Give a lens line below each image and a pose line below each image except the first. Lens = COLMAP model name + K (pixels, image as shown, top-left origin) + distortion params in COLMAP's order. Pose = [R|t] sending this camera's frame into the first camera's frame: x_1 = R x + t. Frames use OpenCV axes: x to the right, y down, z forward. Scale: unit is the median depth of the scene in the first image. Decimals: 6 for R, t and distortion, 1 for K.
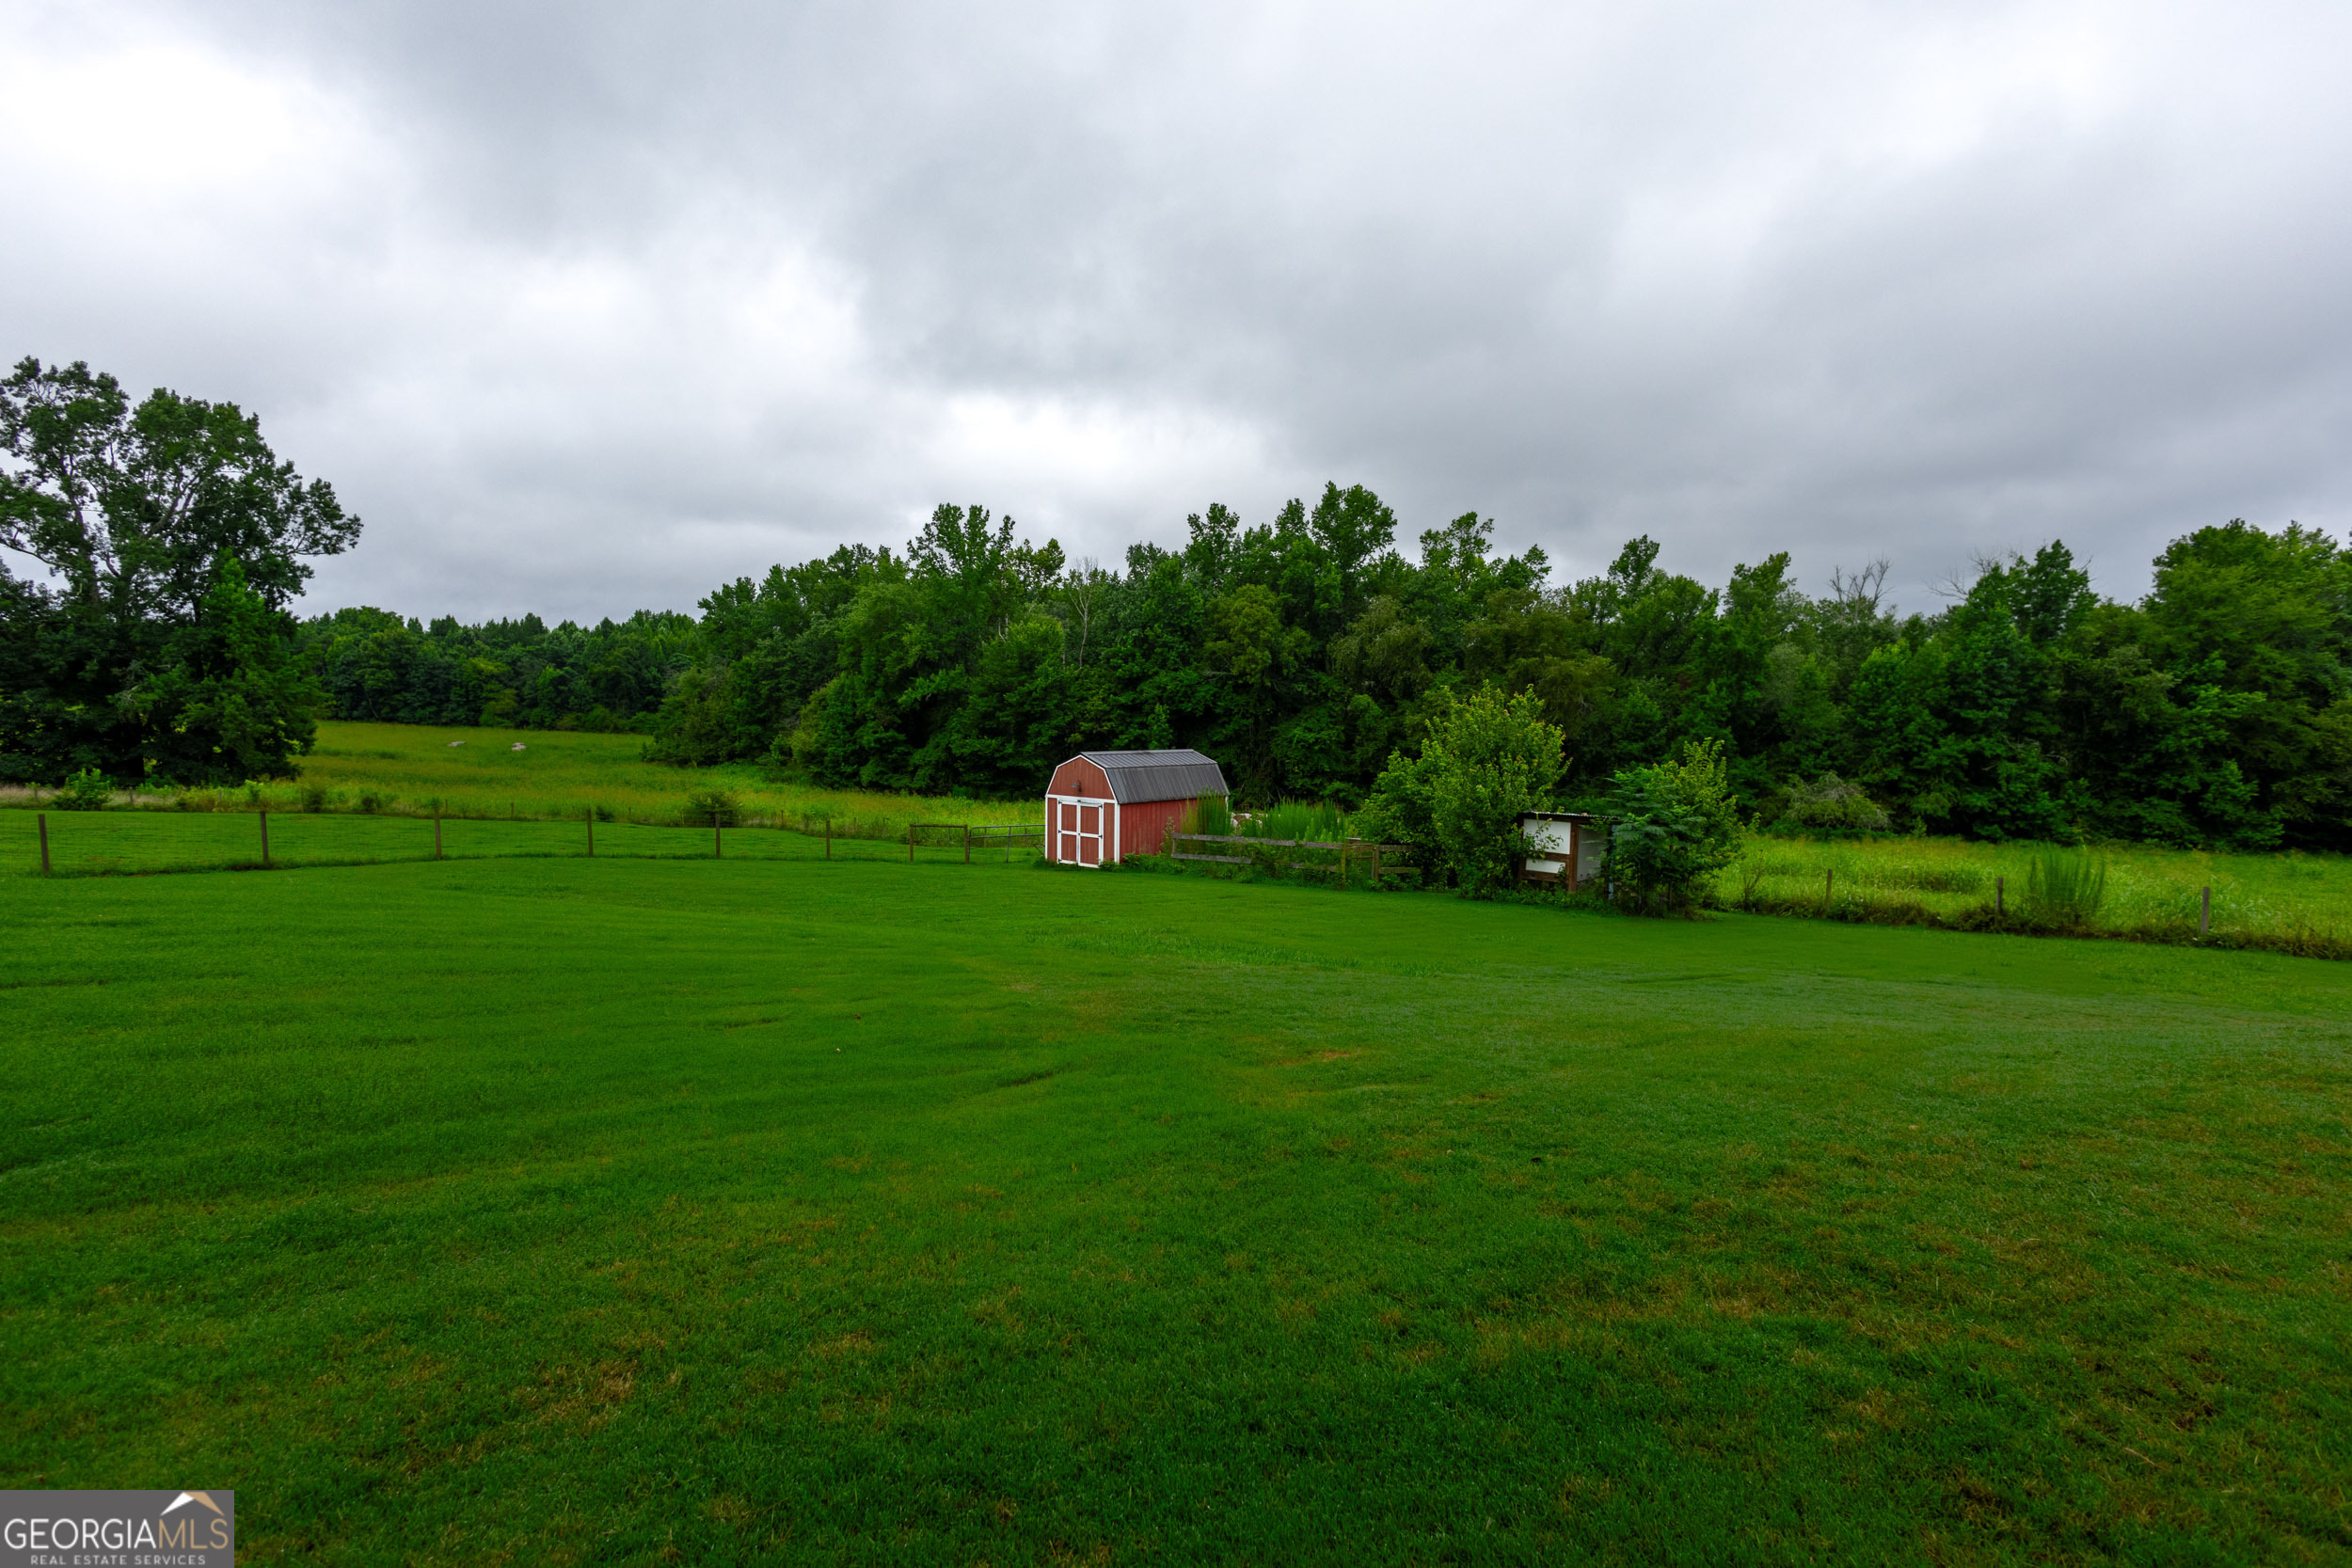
lens RADIAL K [[1076.9, 0, 1175.0], [0, 1076.9, 788.4], [0, 0, 1]] dist [0.008311, -0.000043]
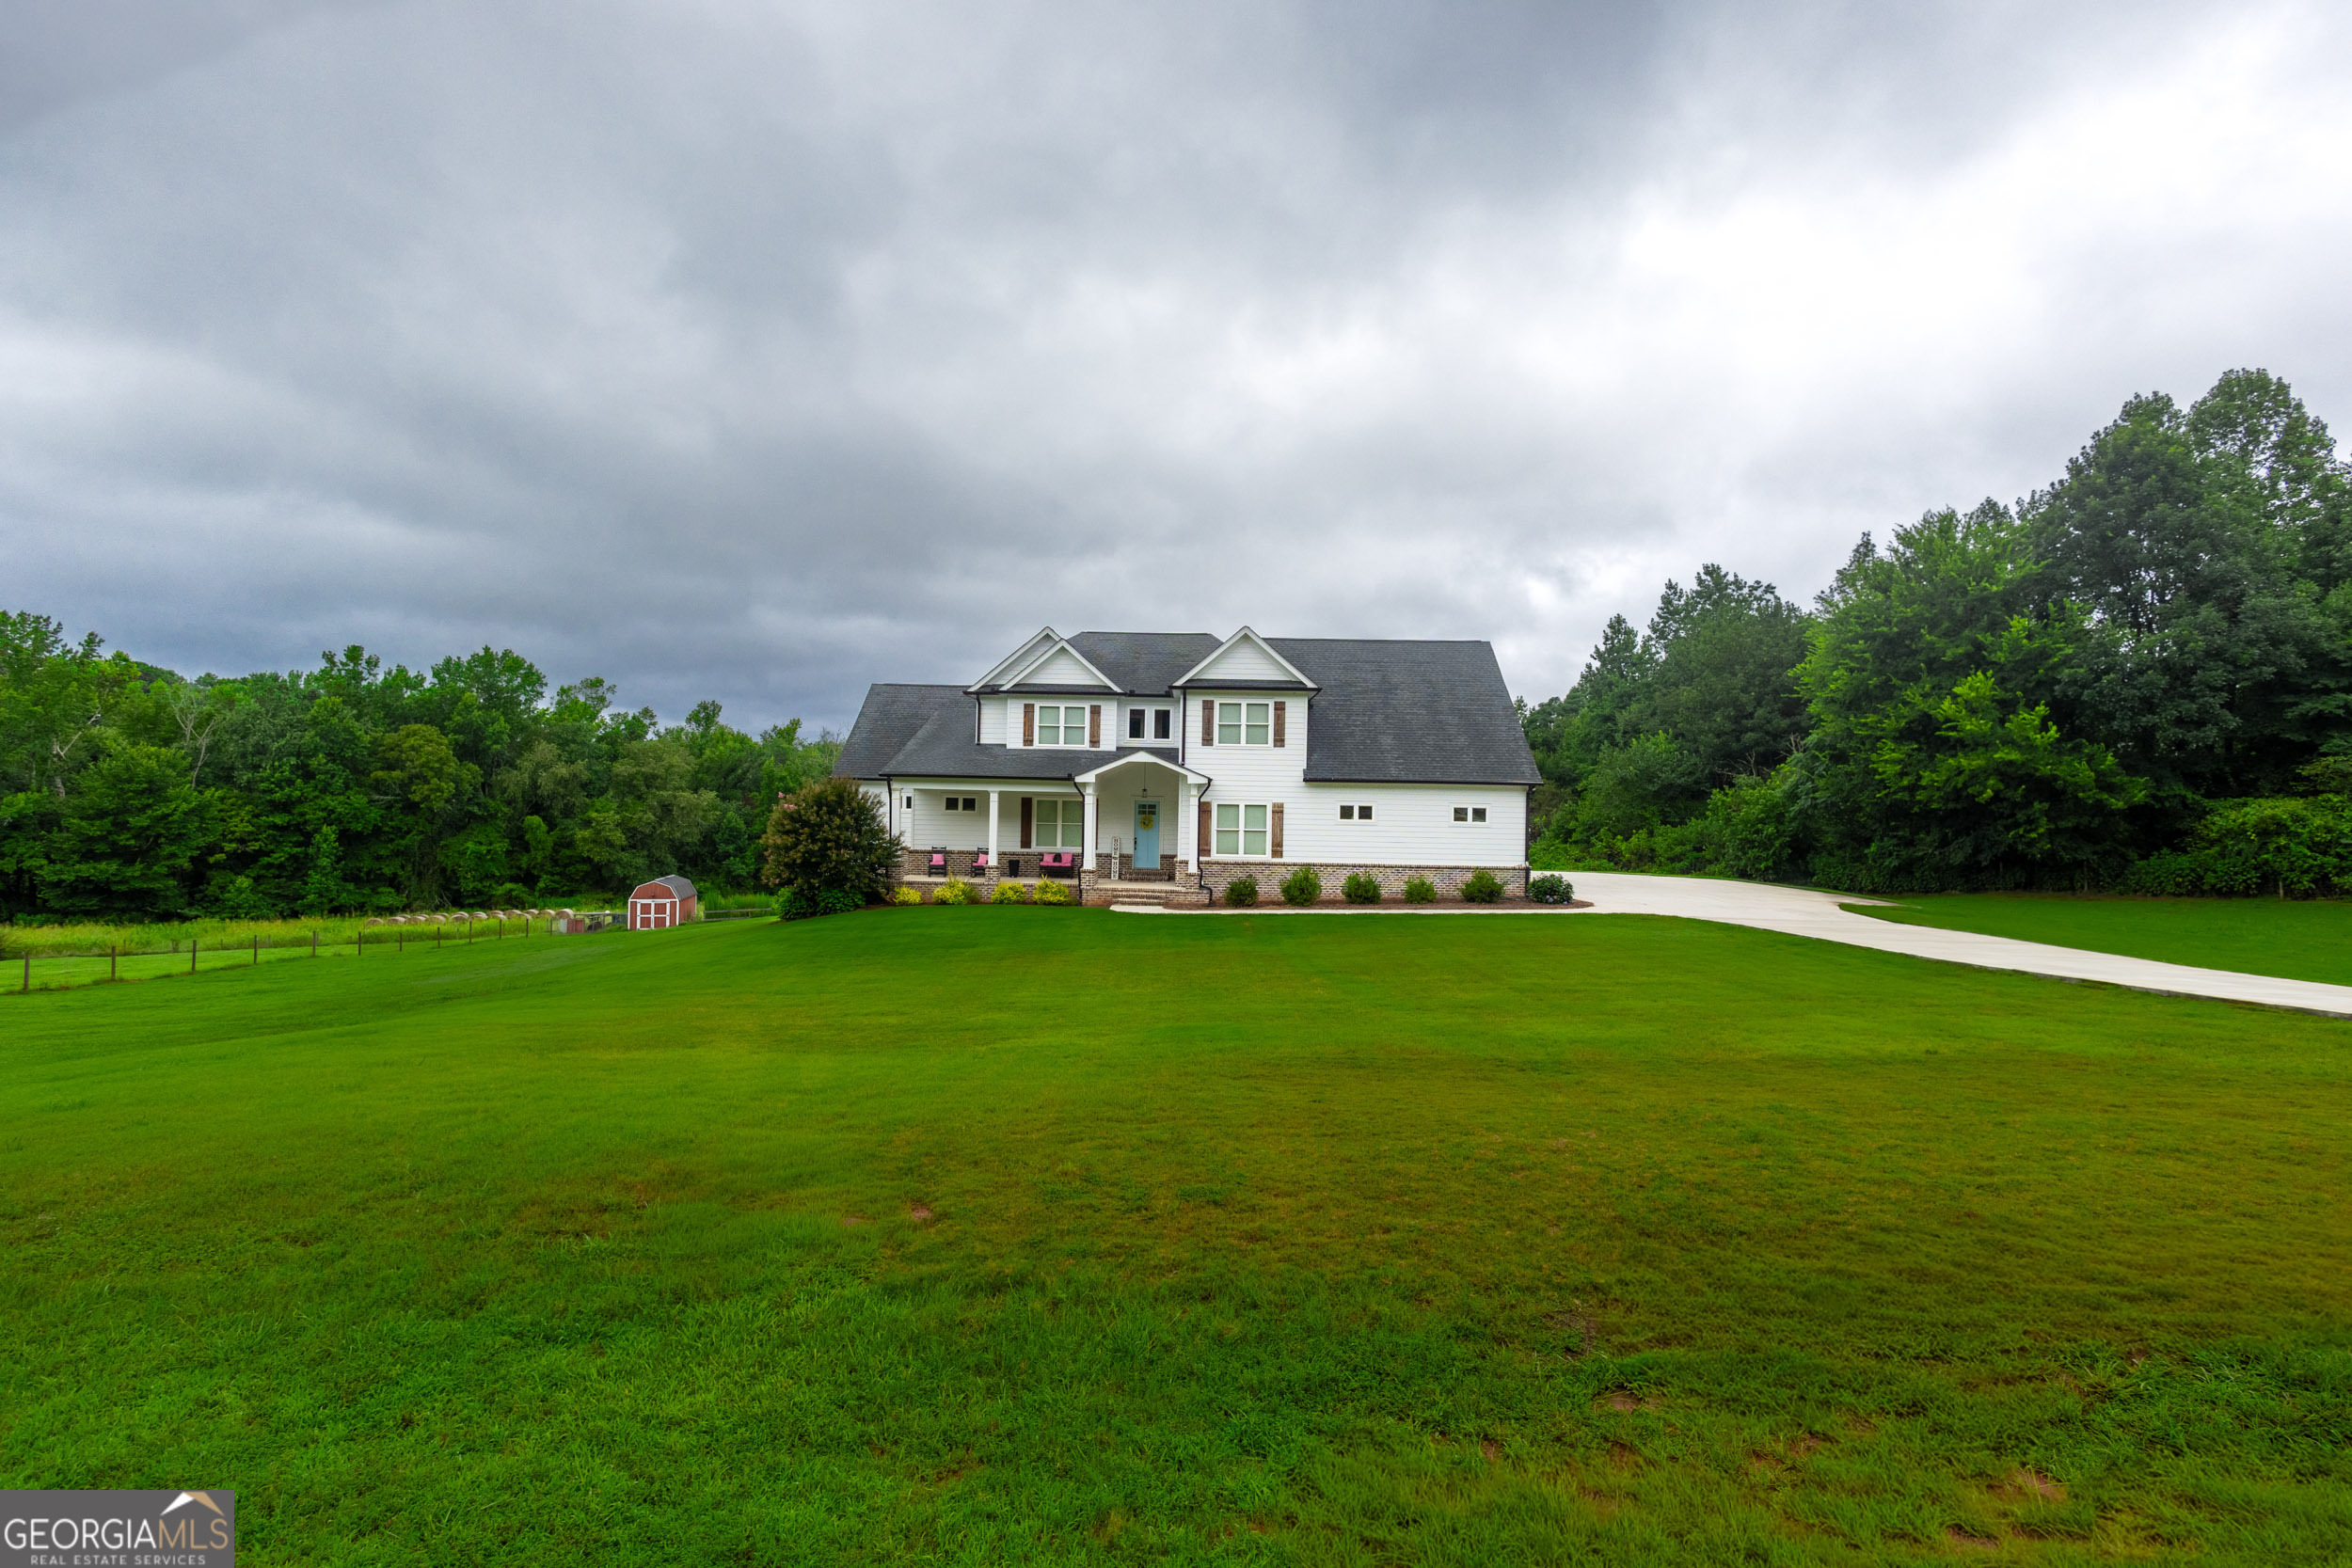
lens RADIAL K [[1054.5, 0, 1184.6], [0, 1054.5, 789.9], [0, 0, 1]] dist [-0.003812, -0.000288]
pose [[0.588422, 0.003668, 0.808546, -0.370264], [0.051983, 0.997749, -0.042357, -0.020822], [-0.806881, 0.066955, 0.586907, -0.374298]]
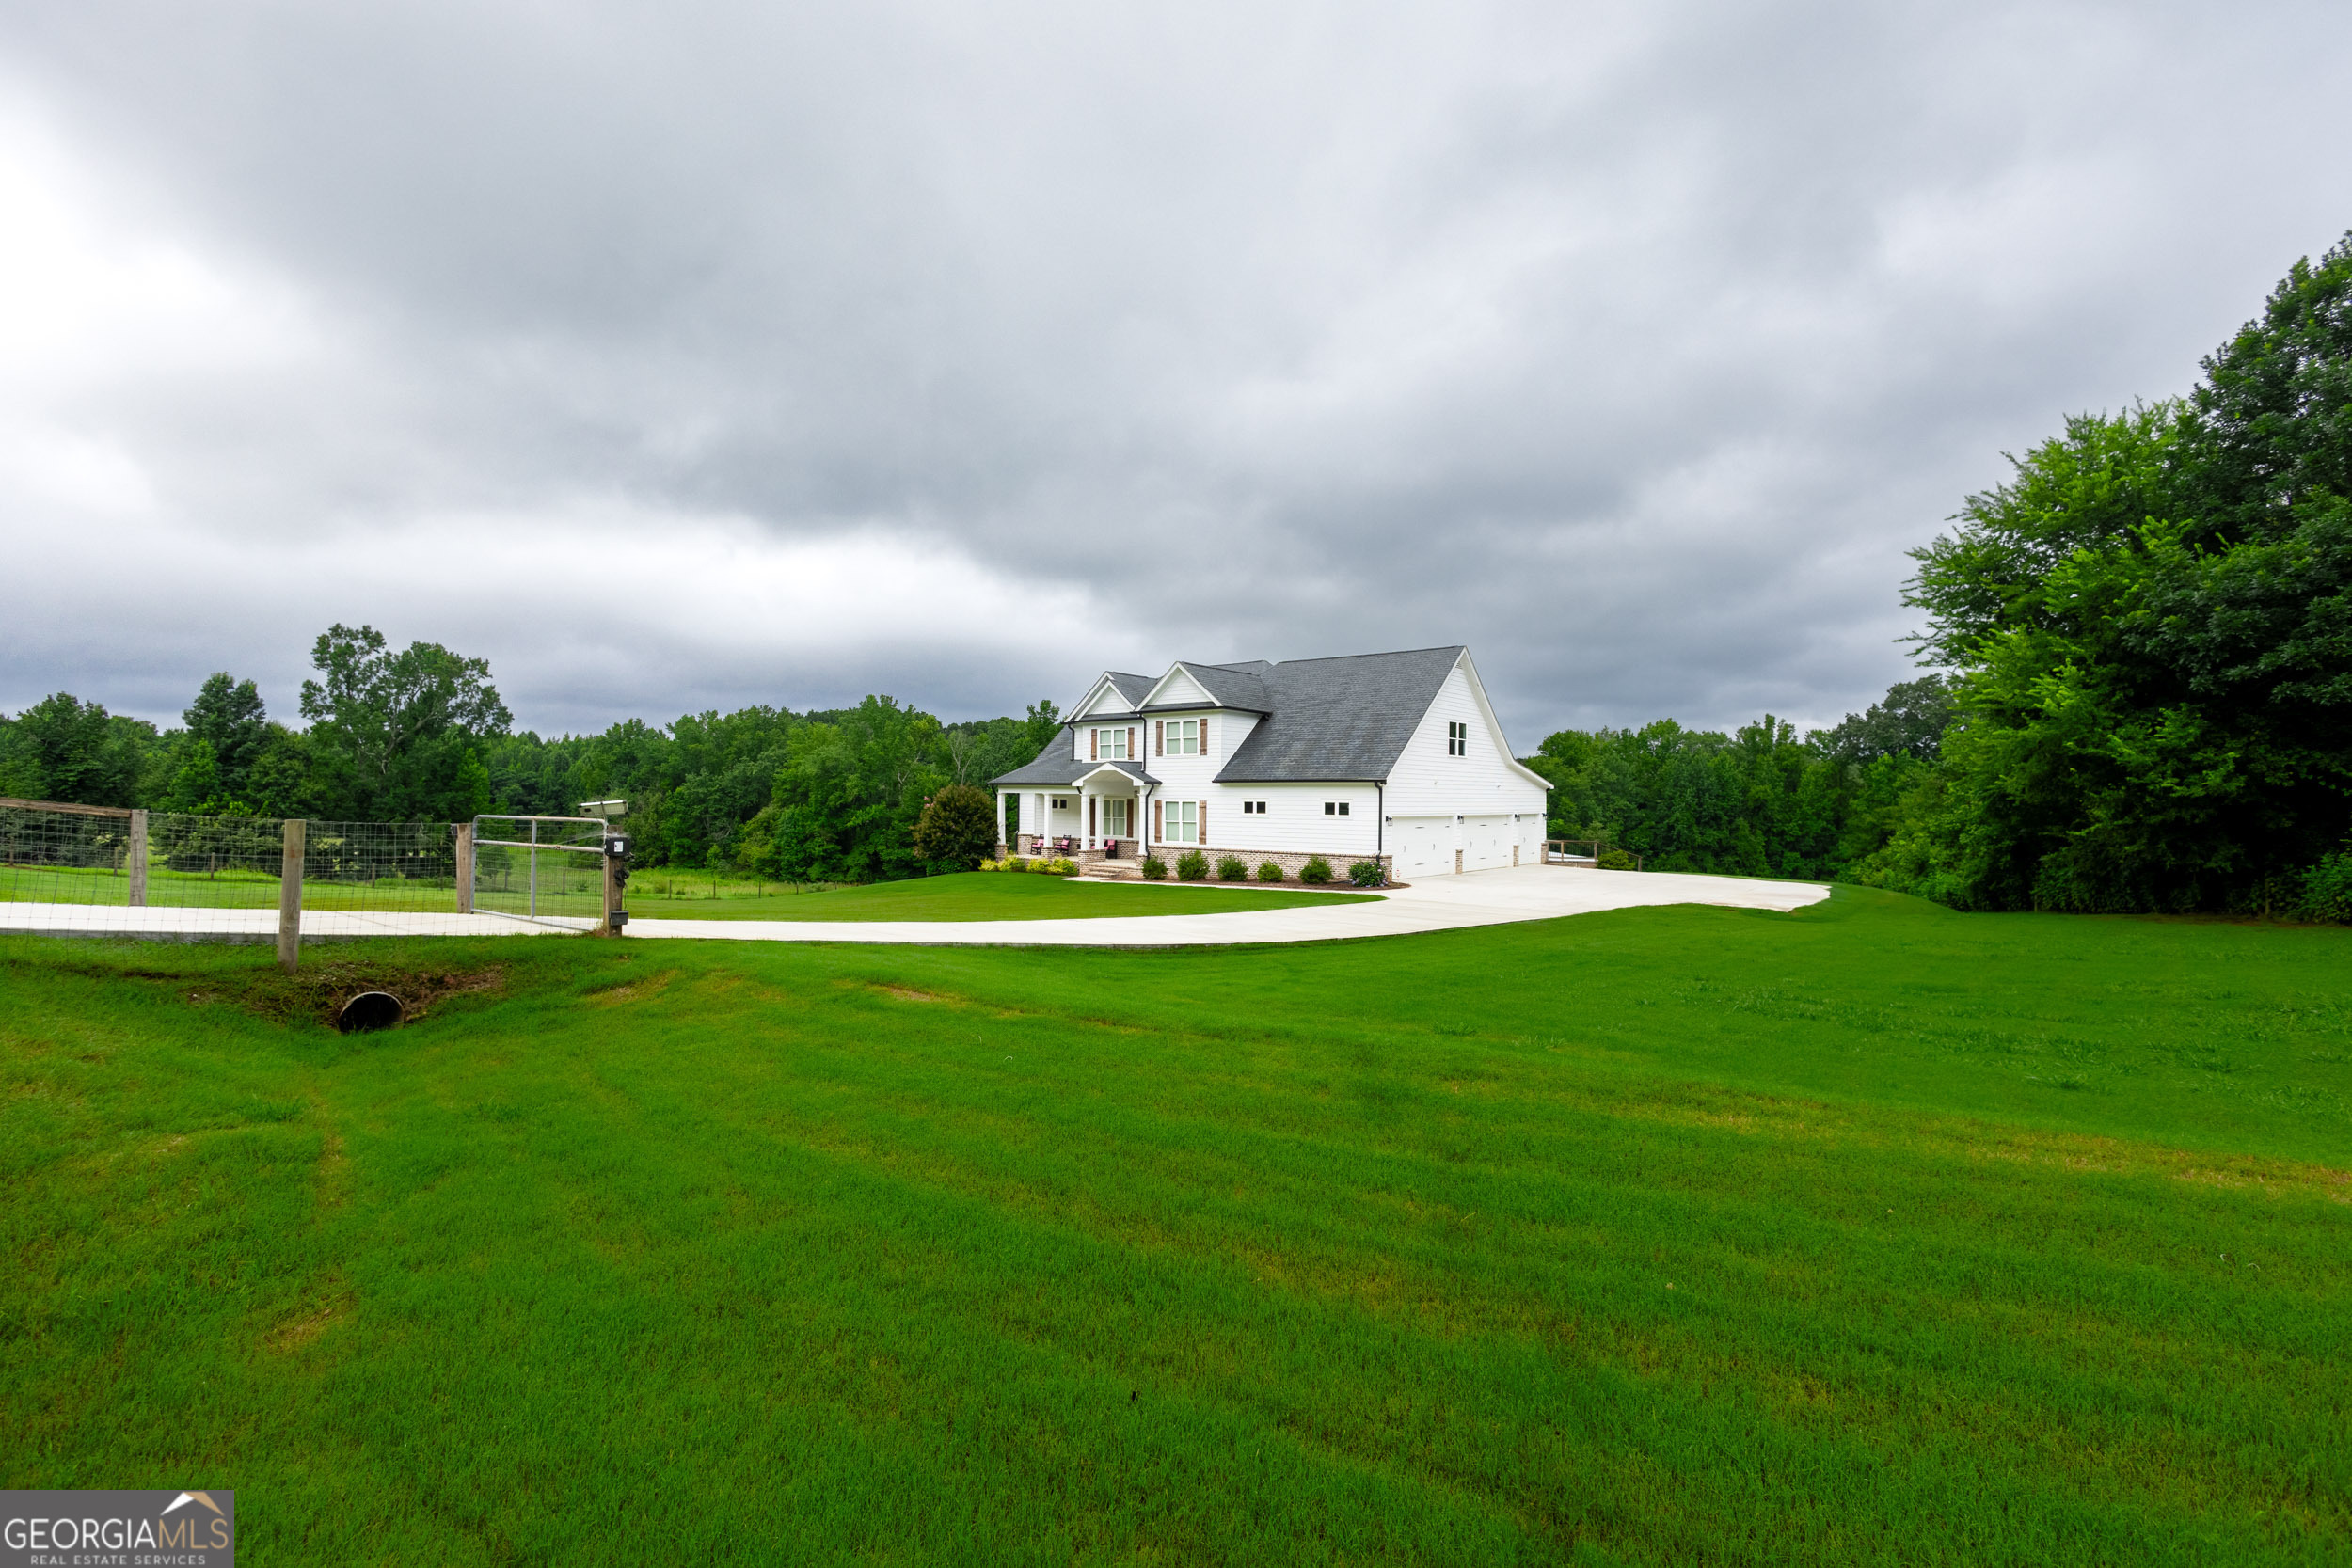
lens RADIAL K [[1054.5, 0, 1184.6], [0, 1054.5, 789.9], [0, 0, 1]] dist [-0.003812, -0.000288]
pose [[0.962580, -0.000886, 0.270998, -0.203477], [0.023204, 0.996592, -0.079163, -0.000783], [-0.270004, 0.082489, 0.959319, -0.596815]]
